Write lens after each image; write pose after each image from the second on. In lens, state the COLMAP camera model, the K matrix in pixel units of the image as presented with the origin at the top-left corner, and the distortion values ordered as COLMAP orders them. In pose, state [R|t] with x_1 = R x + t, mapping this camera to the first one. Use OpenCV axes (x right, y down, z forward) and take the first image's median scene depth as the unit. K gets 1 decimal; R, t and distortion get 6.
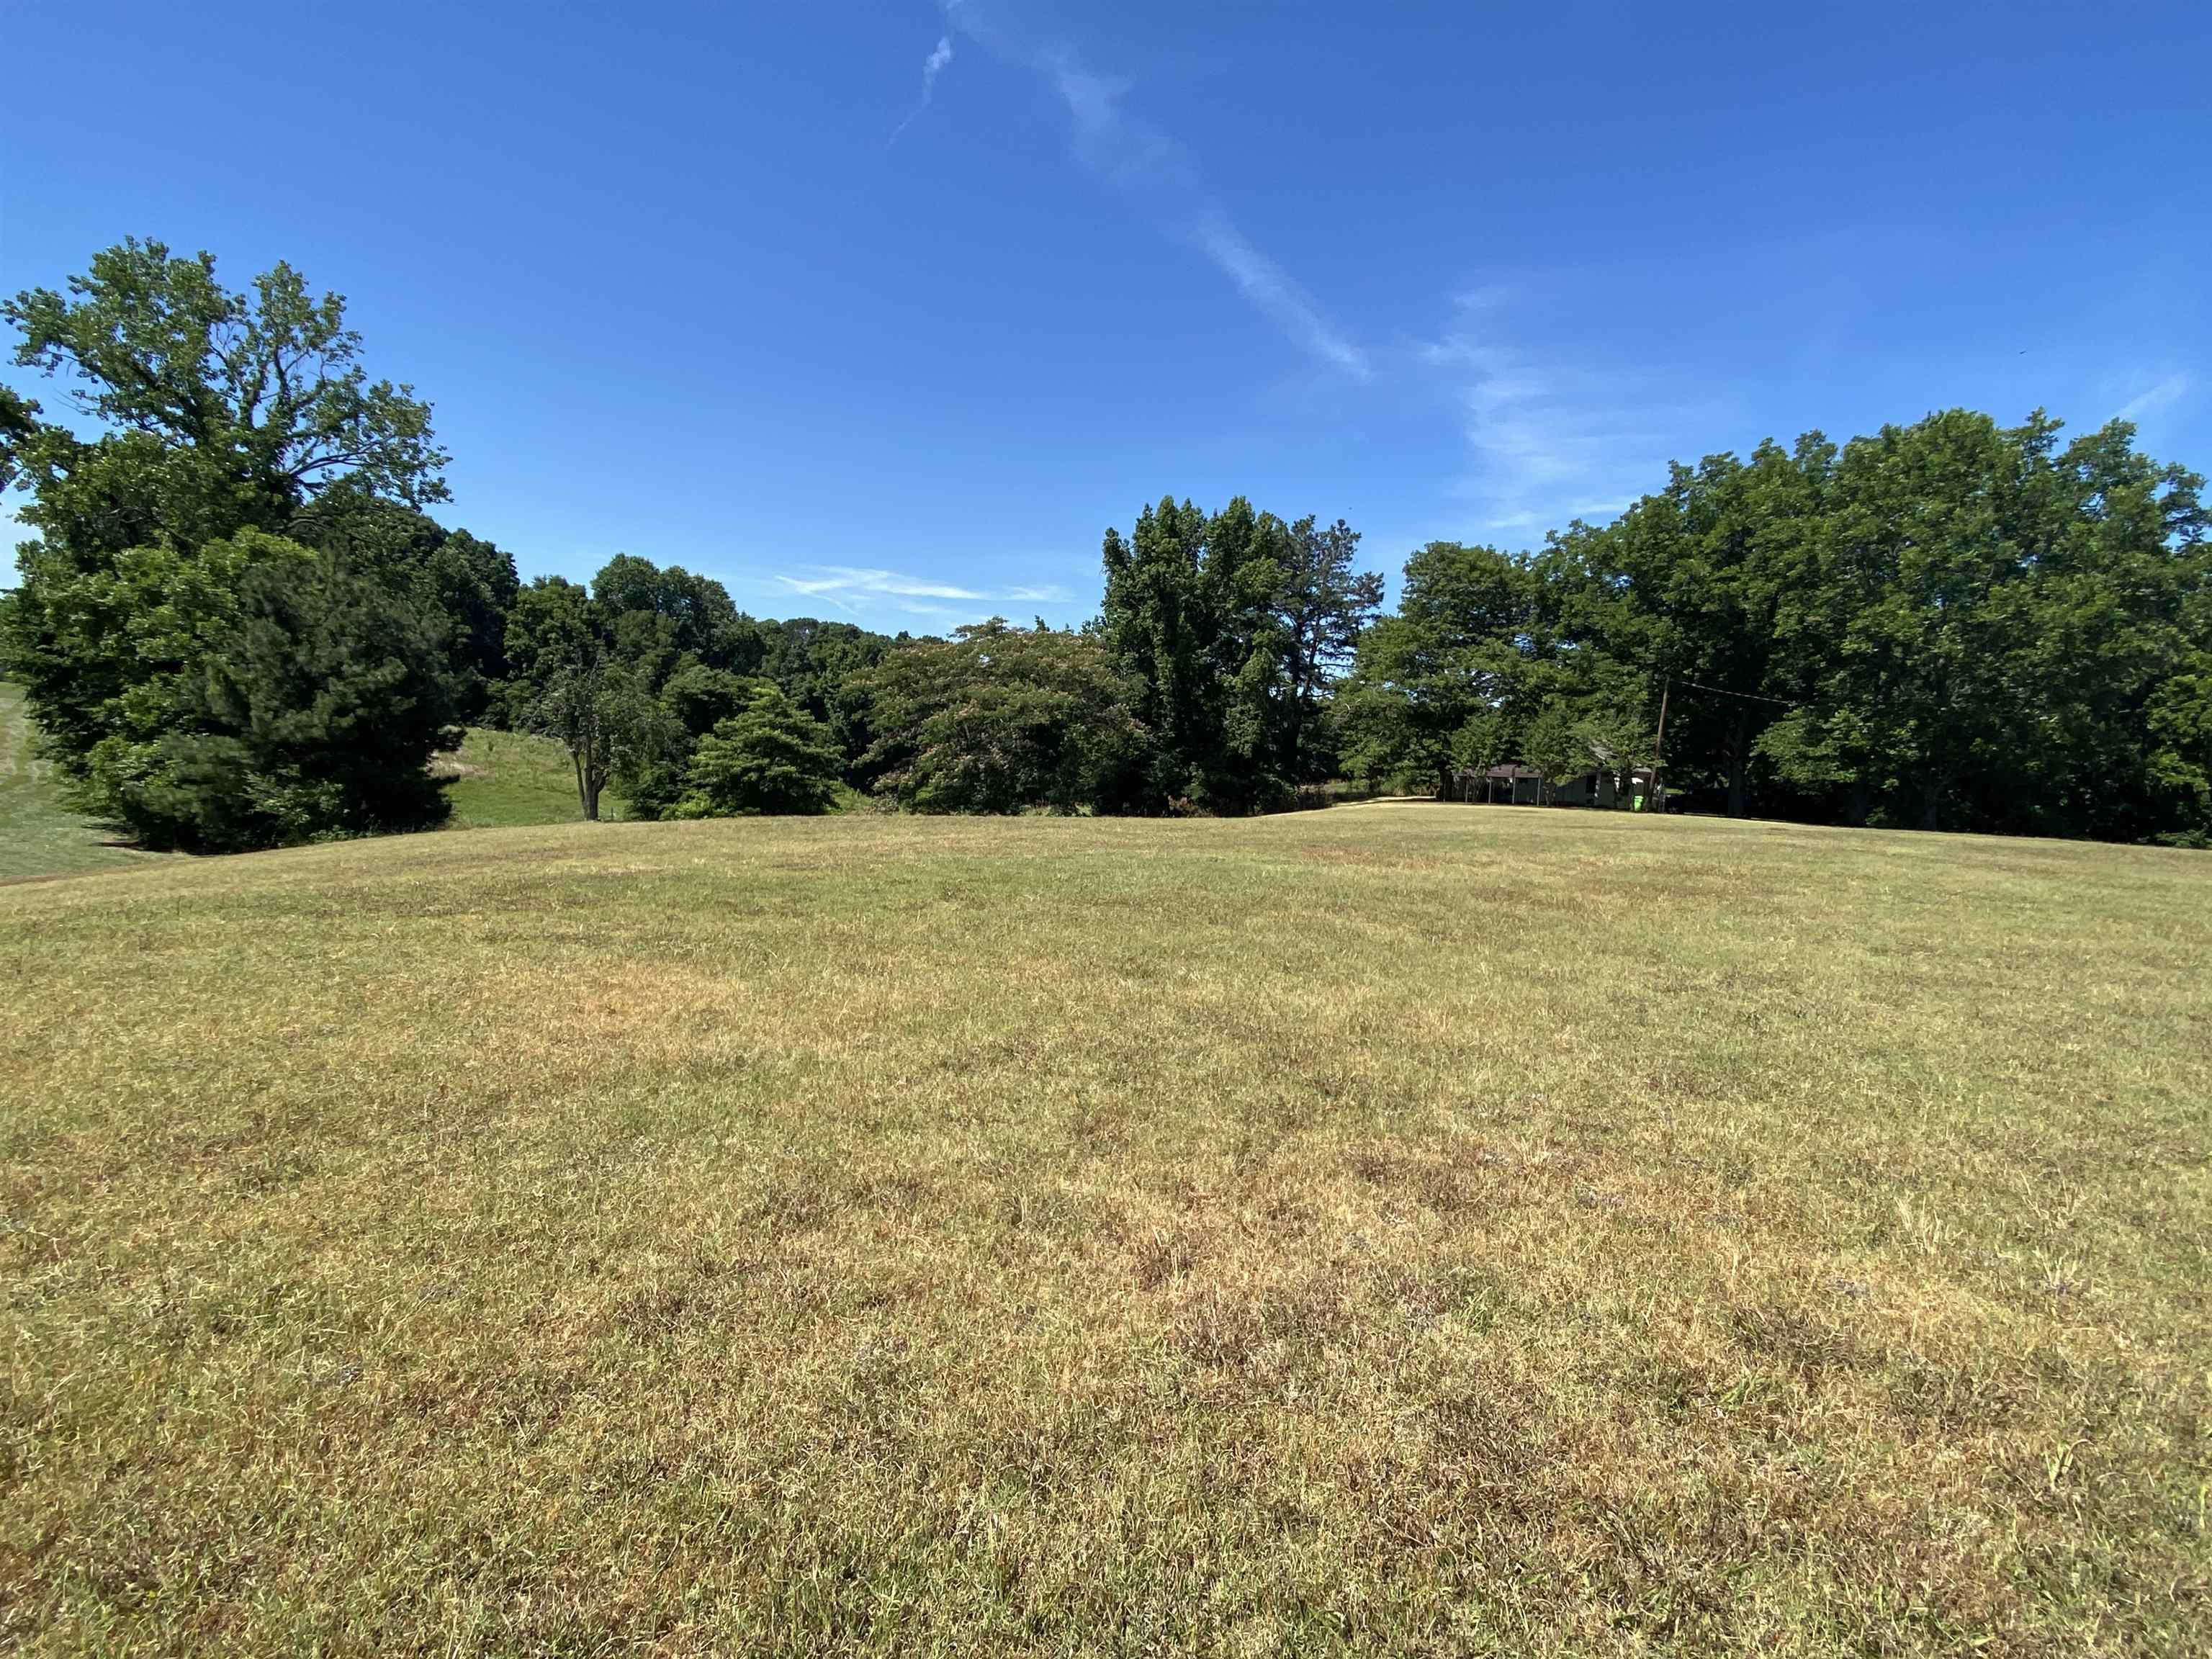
lens RADIAL K [[1091.7, 0, 1079.2], [0, 1091.7, 829.0], [0, 0, 1]] dist [0.022383, -0.026826]
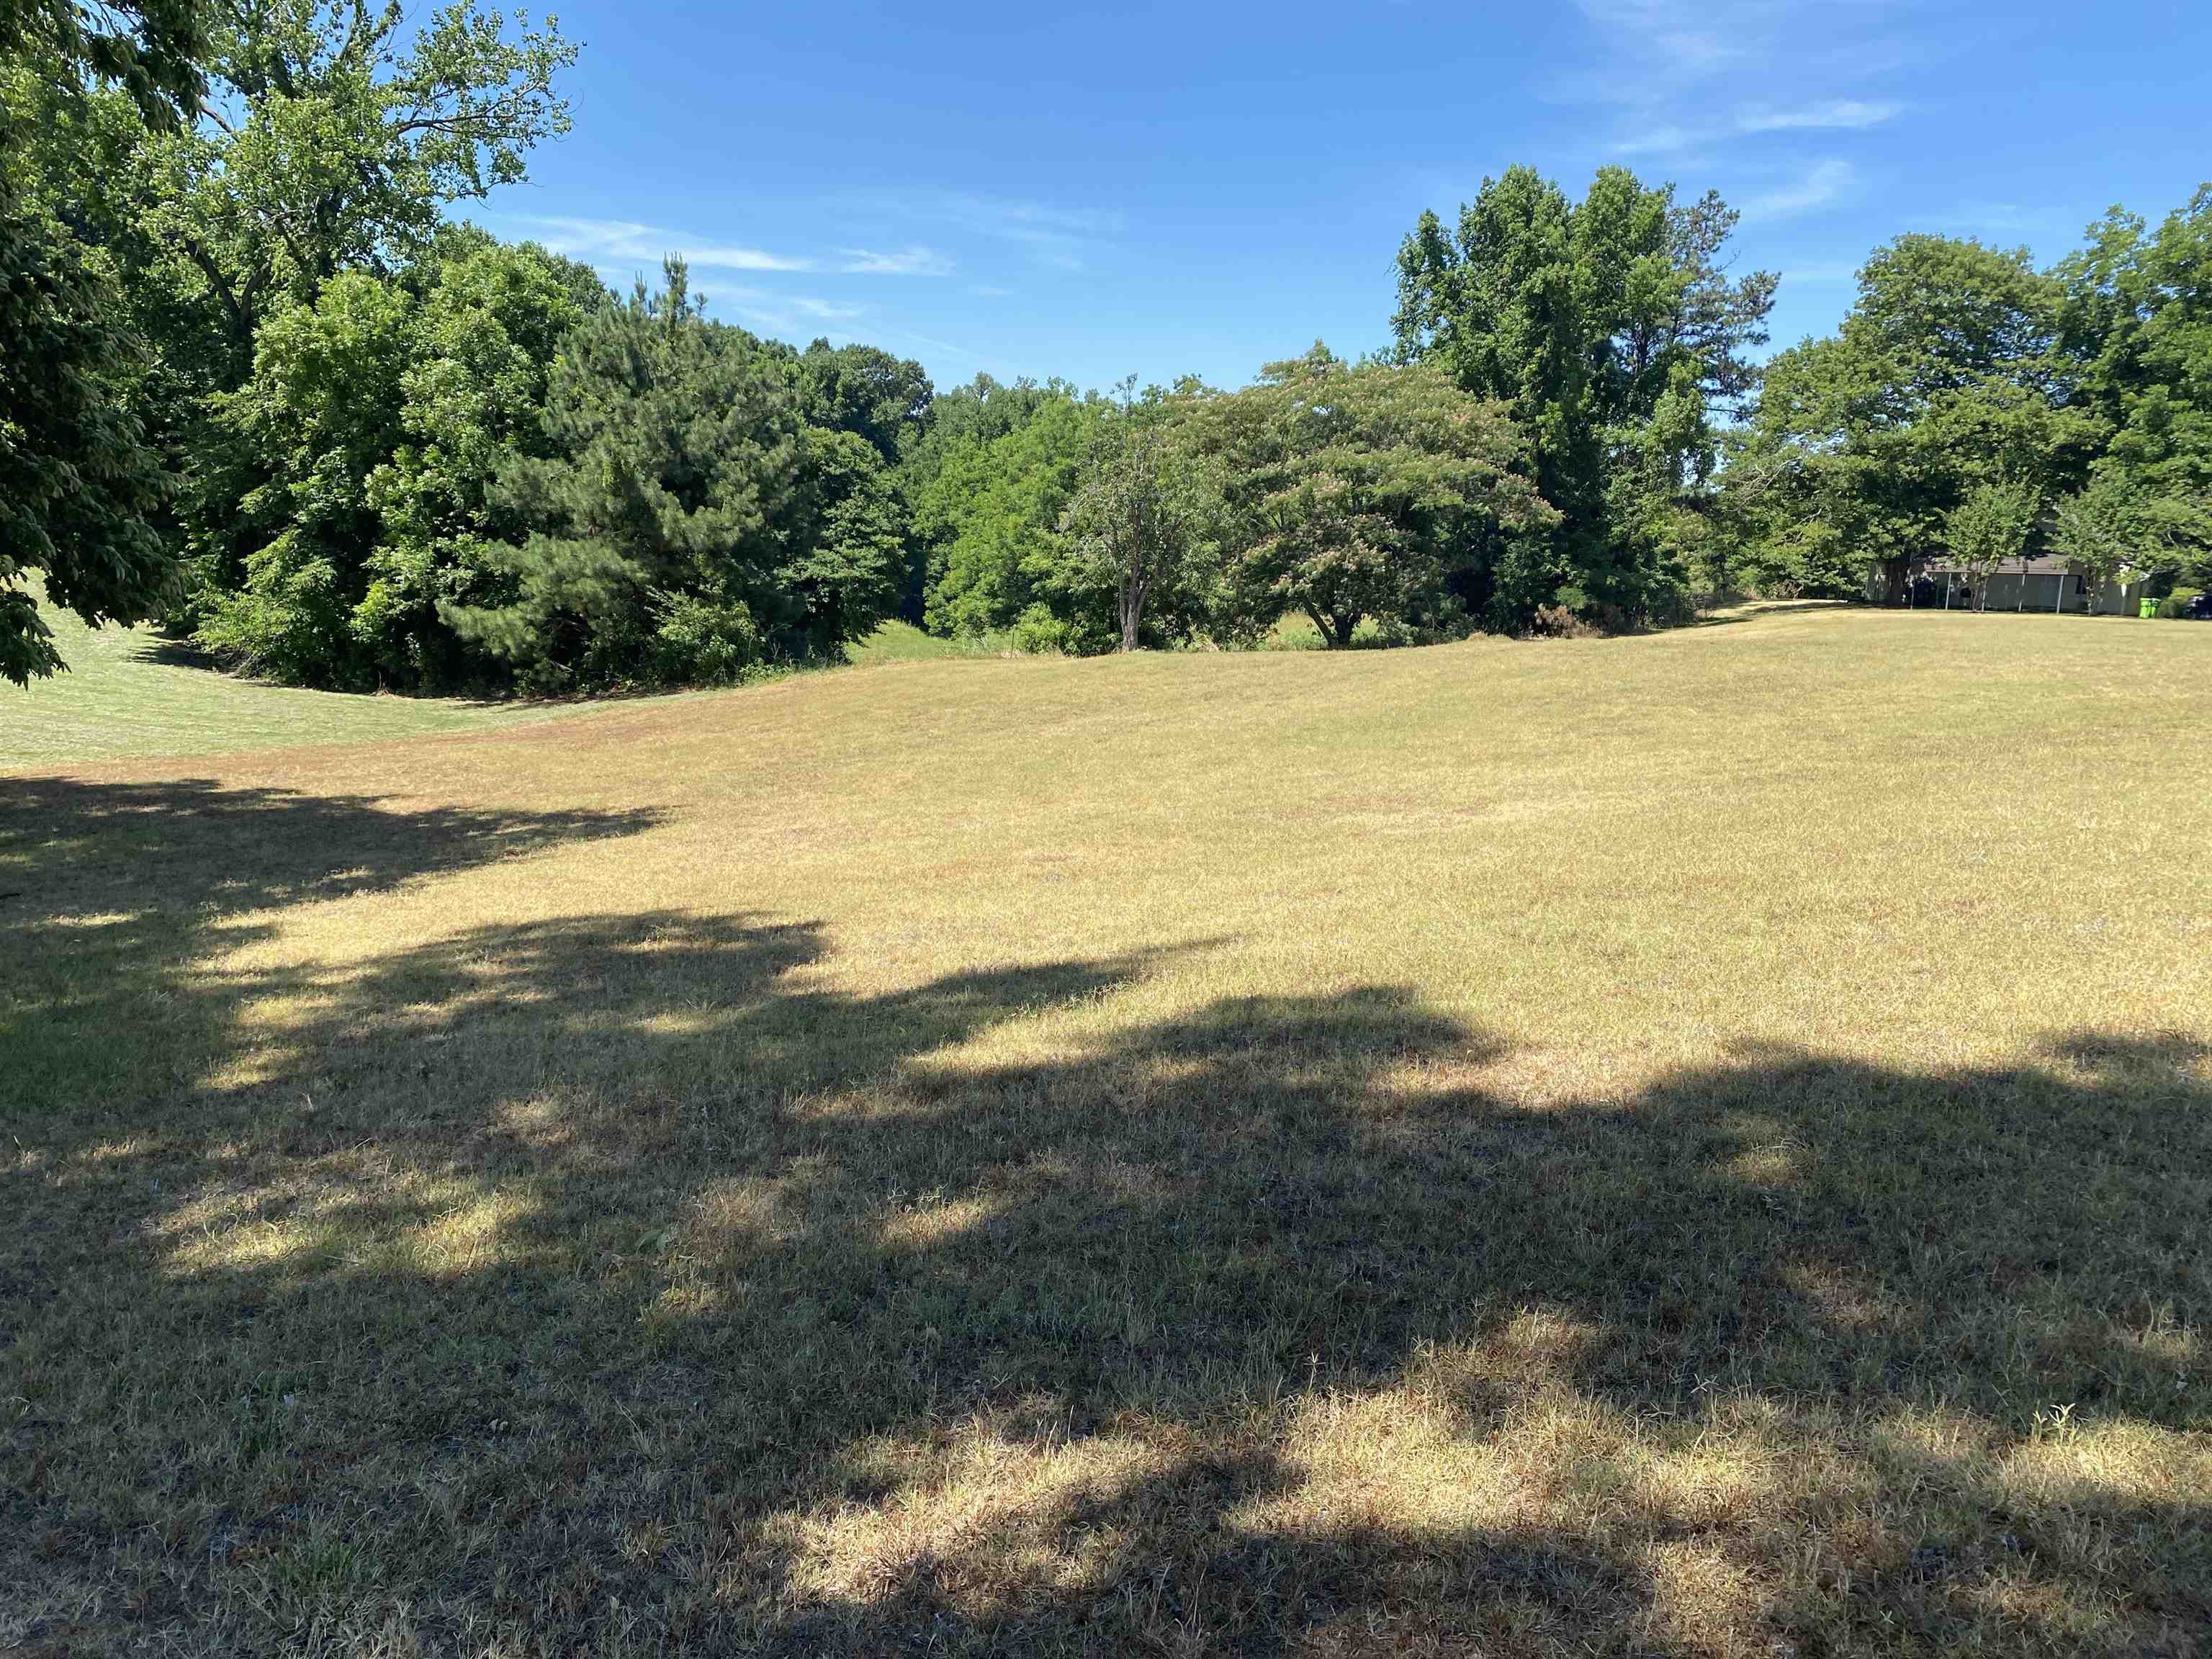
lens RADIAL K [[1725.8, 0, 1020.5], [0, 1725.8, 837.4], [0, 0, 1]] dist [0.026783, -0.033612]
pose [[0.999070, -0.014127, 0.040744, -0.303436], [0.009587, 0.993936, 0.109542, -0.005371], [-0.042044, -0.109050, 0.993147, -0.126615]]
